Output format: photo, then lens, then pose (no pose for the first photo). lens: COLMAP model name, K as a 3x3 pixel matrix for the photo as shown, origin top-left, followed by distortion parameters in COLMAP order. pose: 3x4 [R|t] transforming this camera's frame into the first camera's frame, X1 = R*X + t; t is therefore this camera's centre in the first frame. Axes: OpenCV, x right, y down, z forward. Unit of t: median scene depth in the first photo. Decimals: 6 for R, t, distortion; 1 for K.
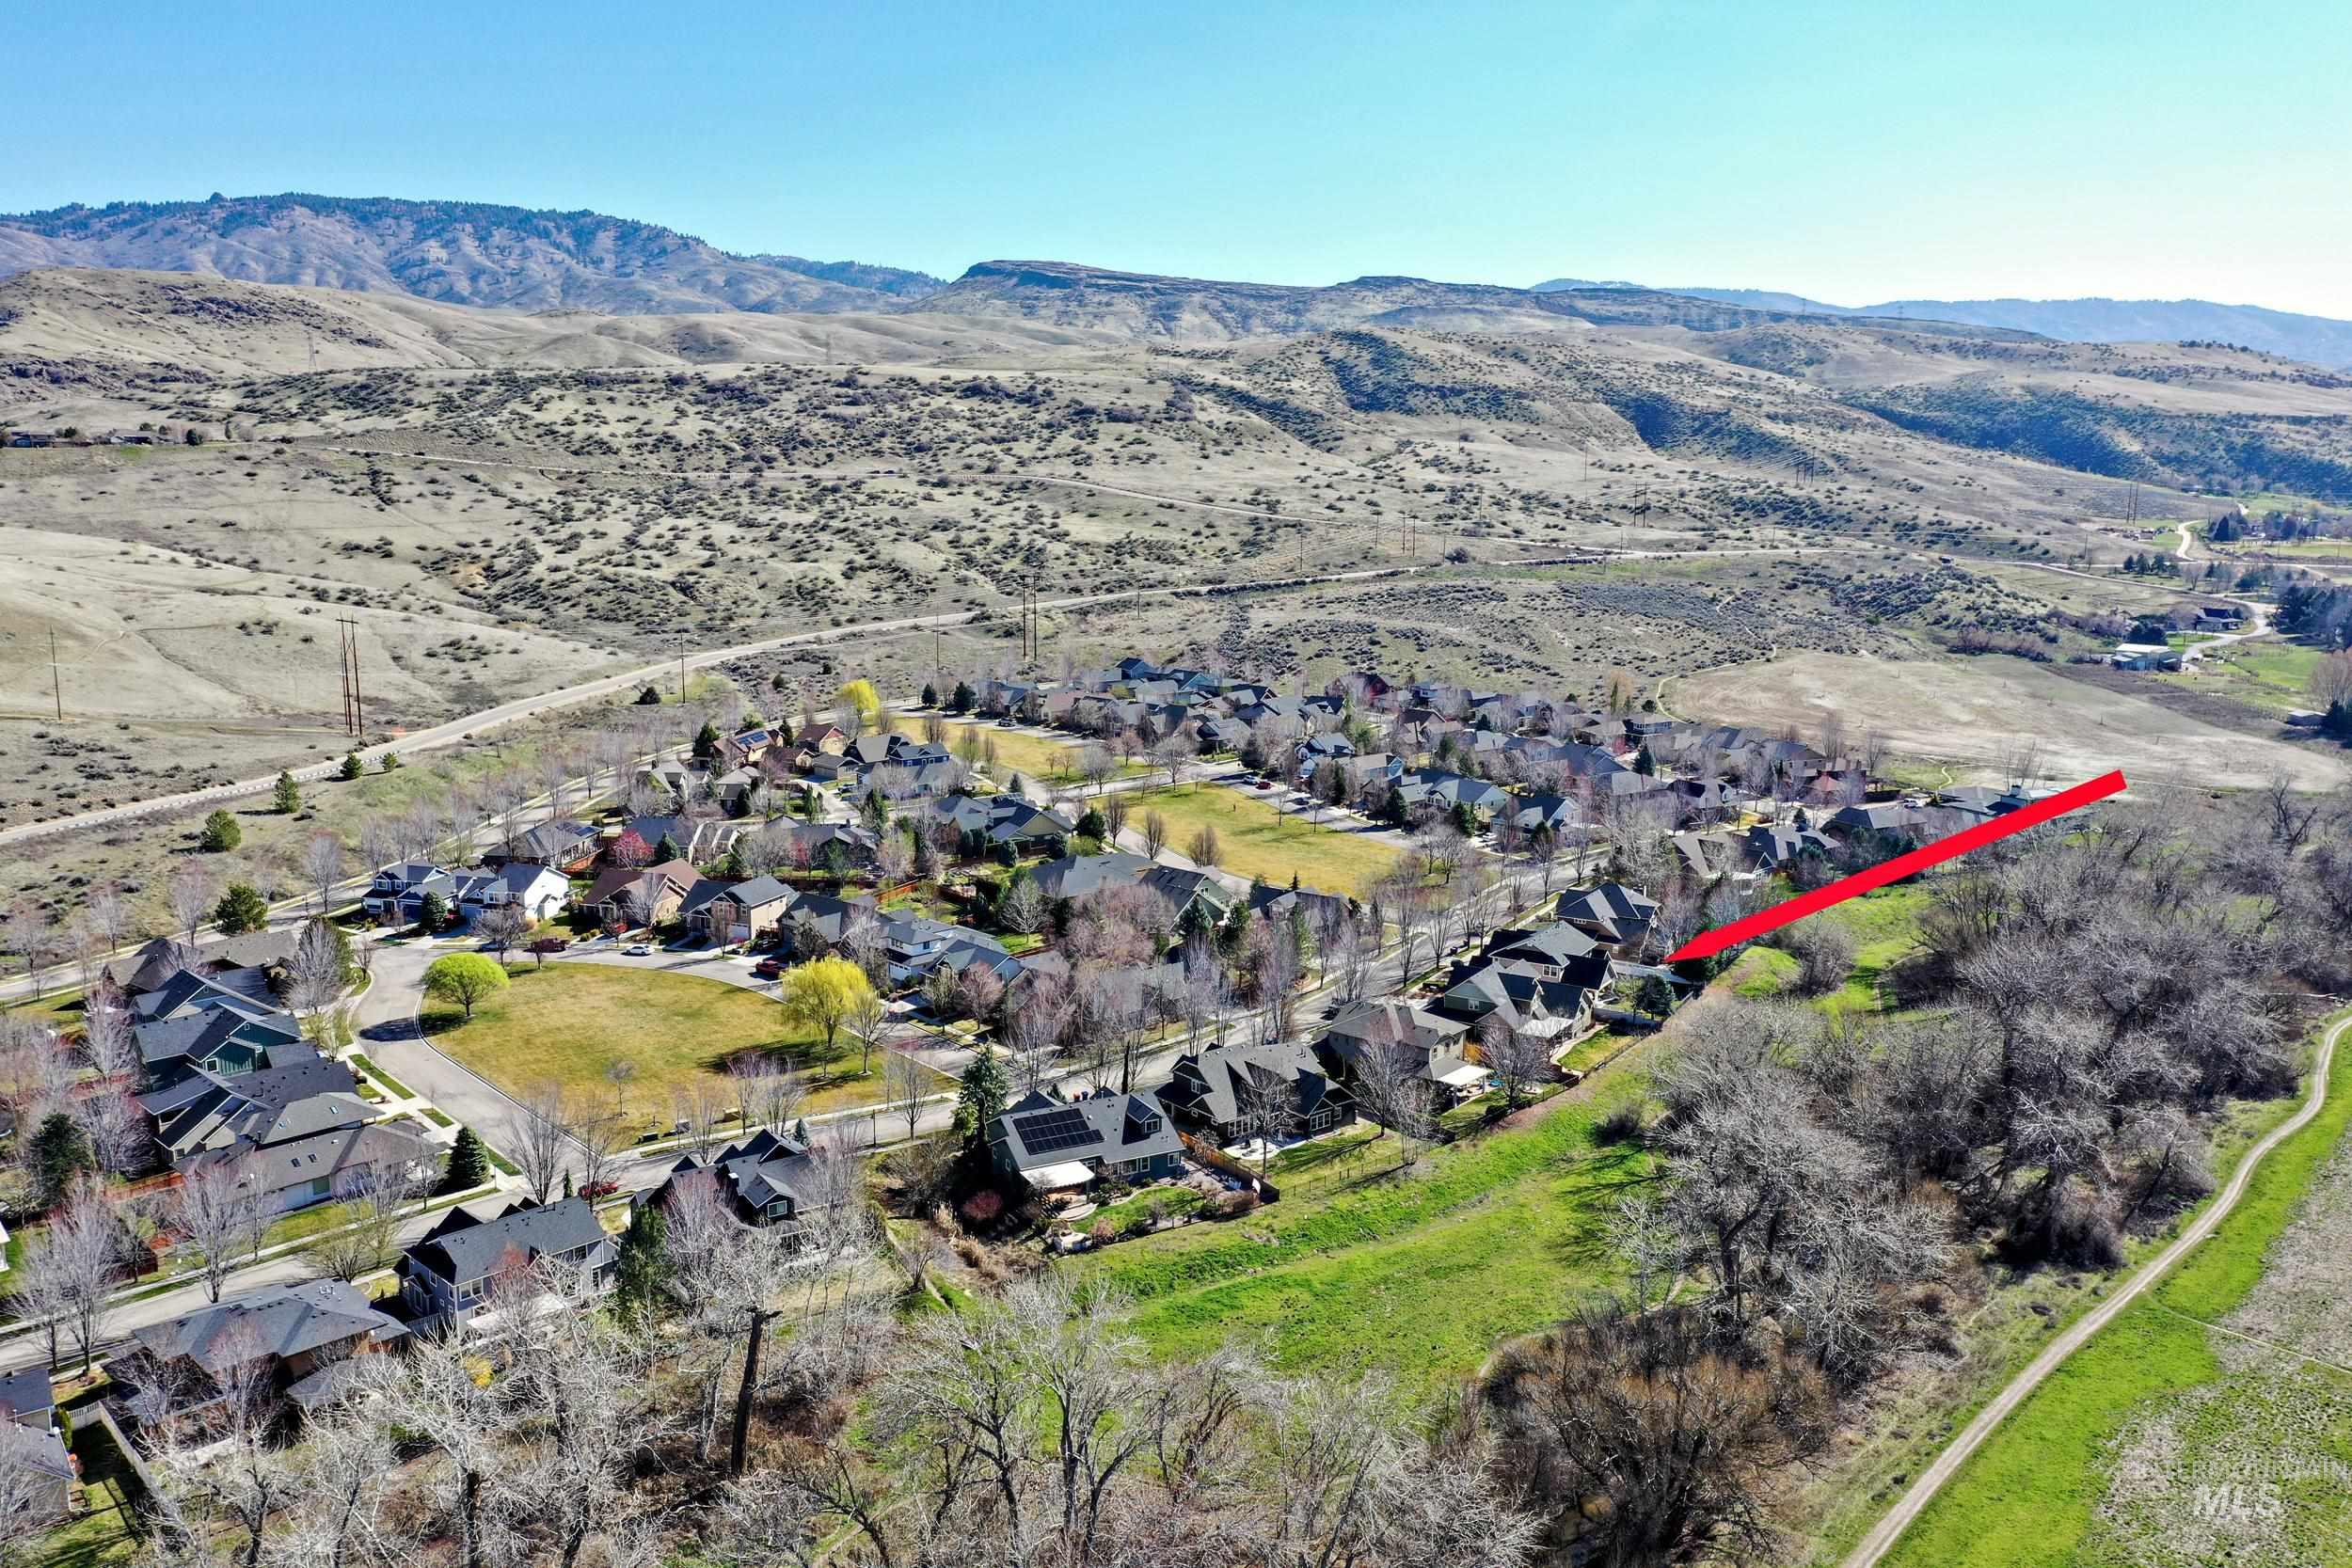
lens RADIAL K [[1840.2, 0, 1167.2], [0, 1840.2, 791.4], [0, 0, 1]] dist [0.012243, 0.017944]
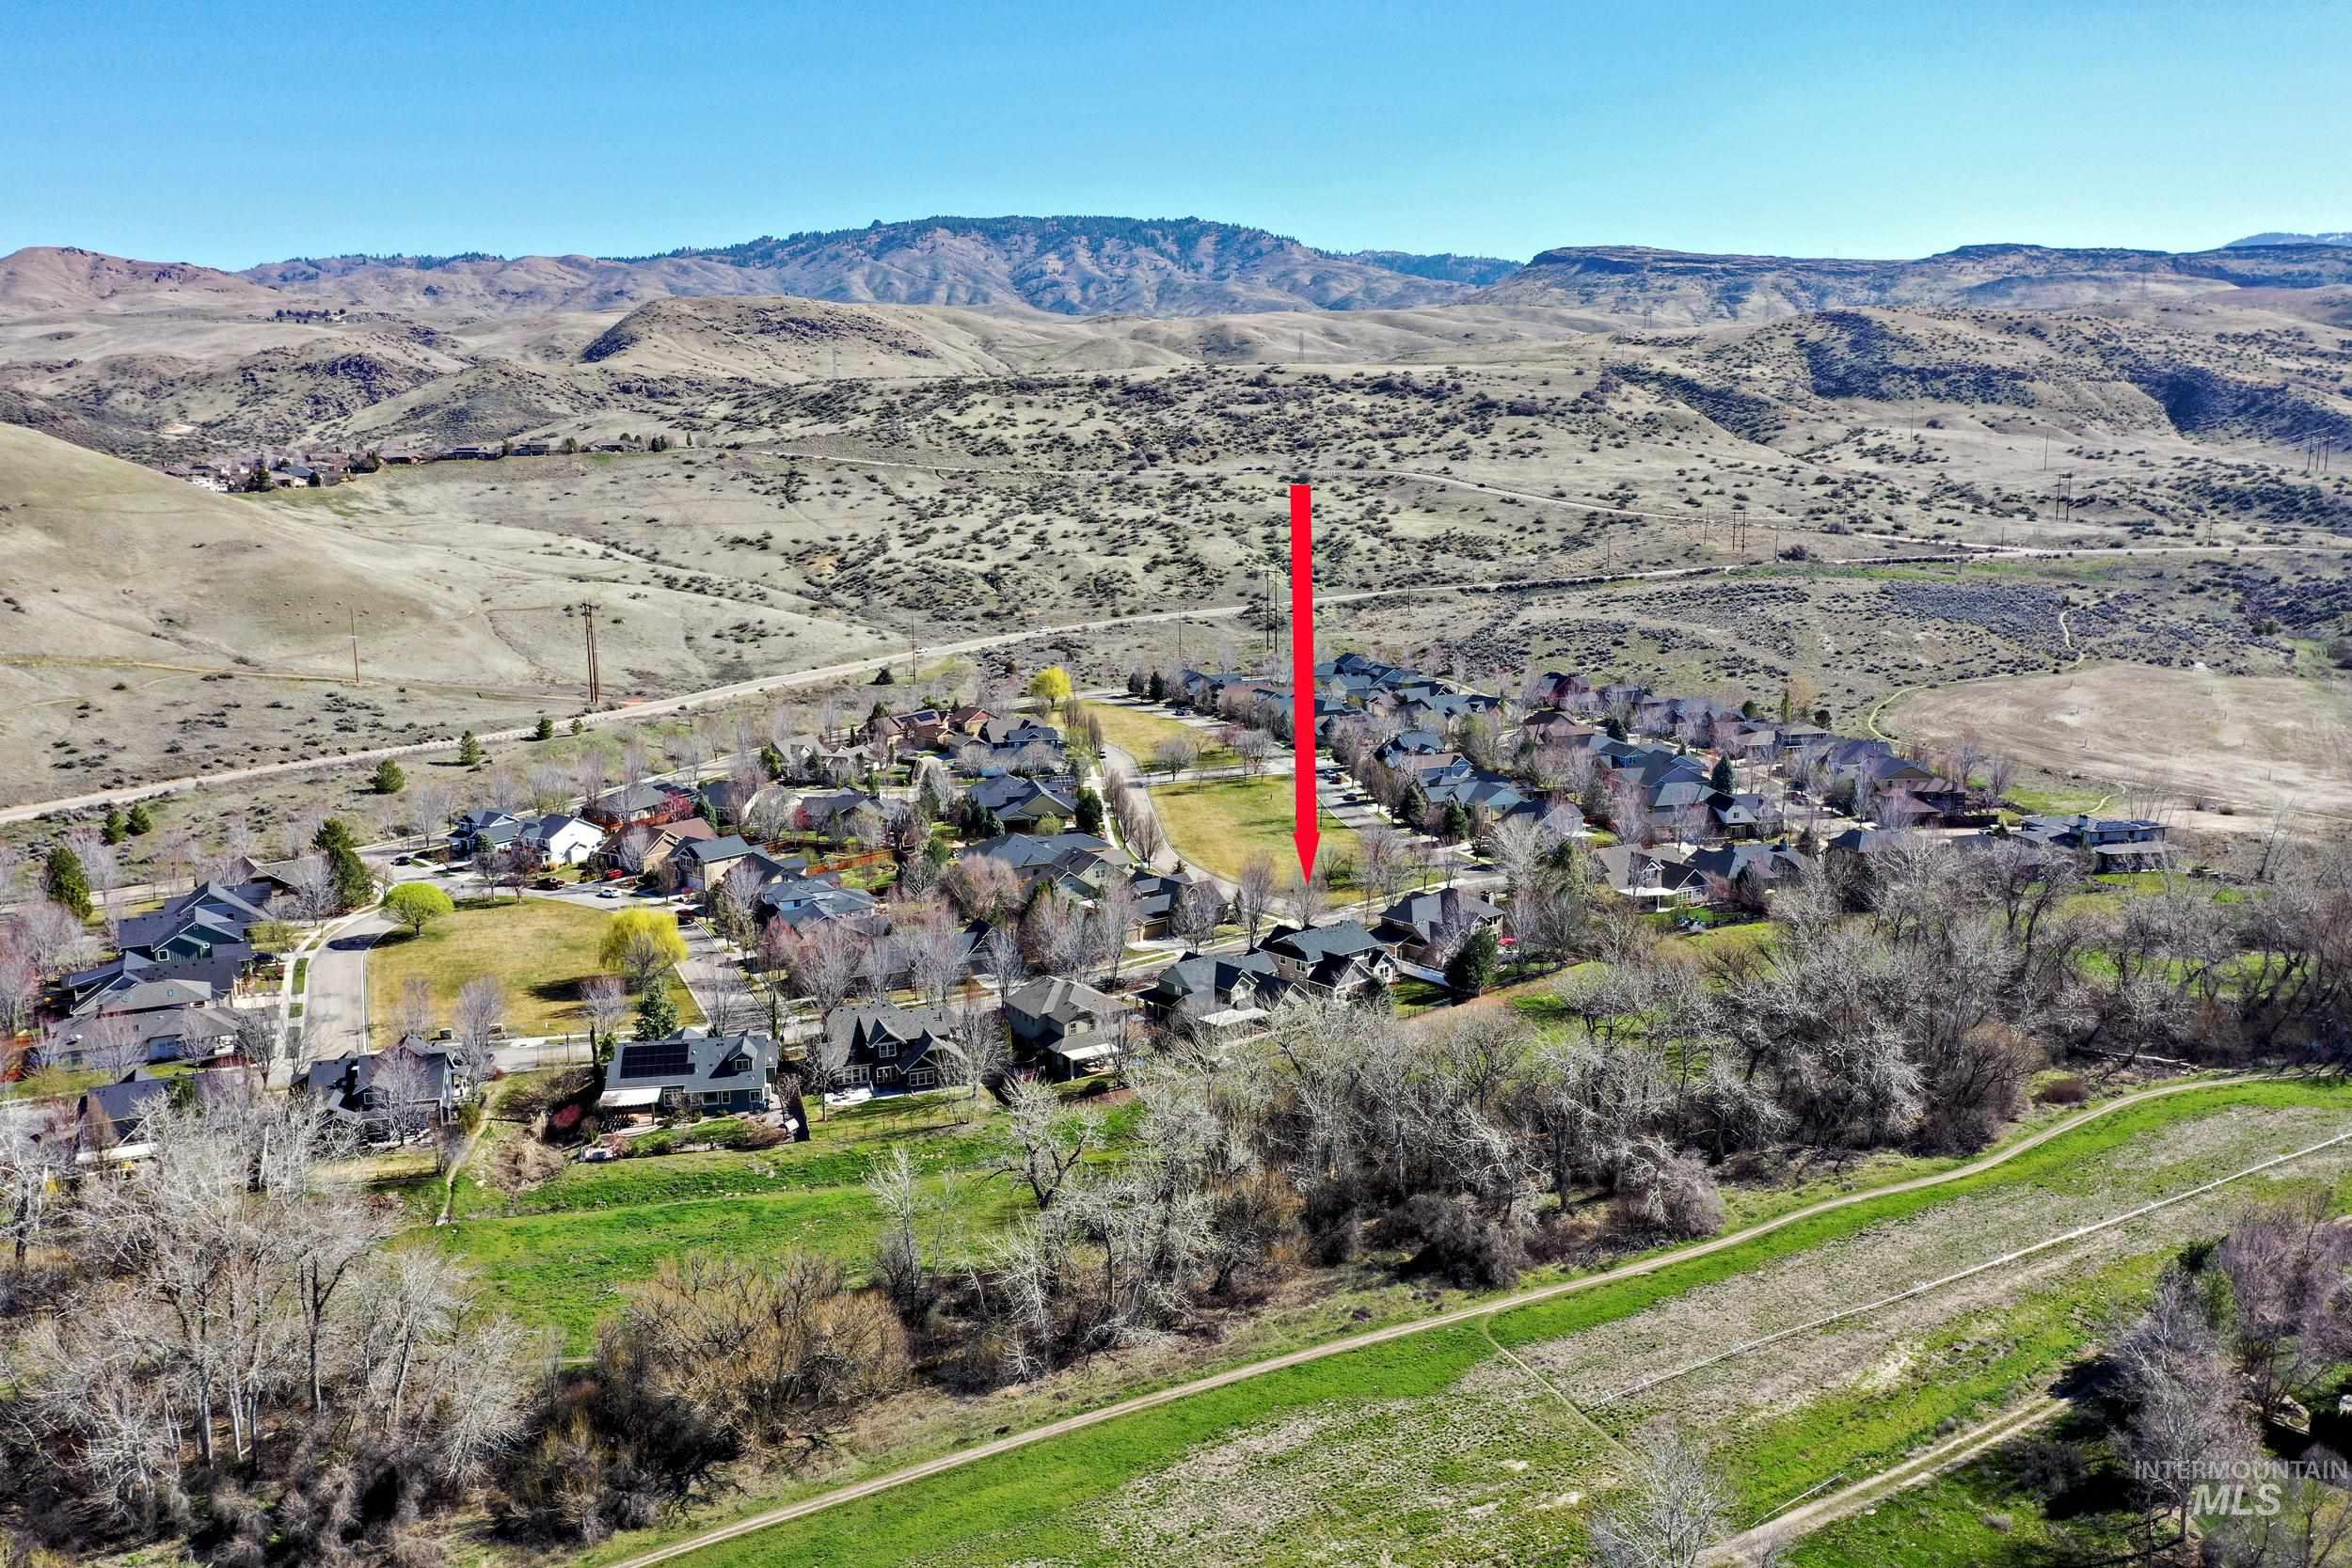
lens RADIAL K [[1840.2, 0, 1167.2], [0, 1840.2, 791.4], [0, 0, 1]] dist [0.012243, 0.017944]
pose [[0.949827, 0.046241, -0.309338, 0.110032], [-0.044864, 0.998926, 0.011569, -0.001870], [0.309540, 0.002889, 0.950882, 0.002023]]
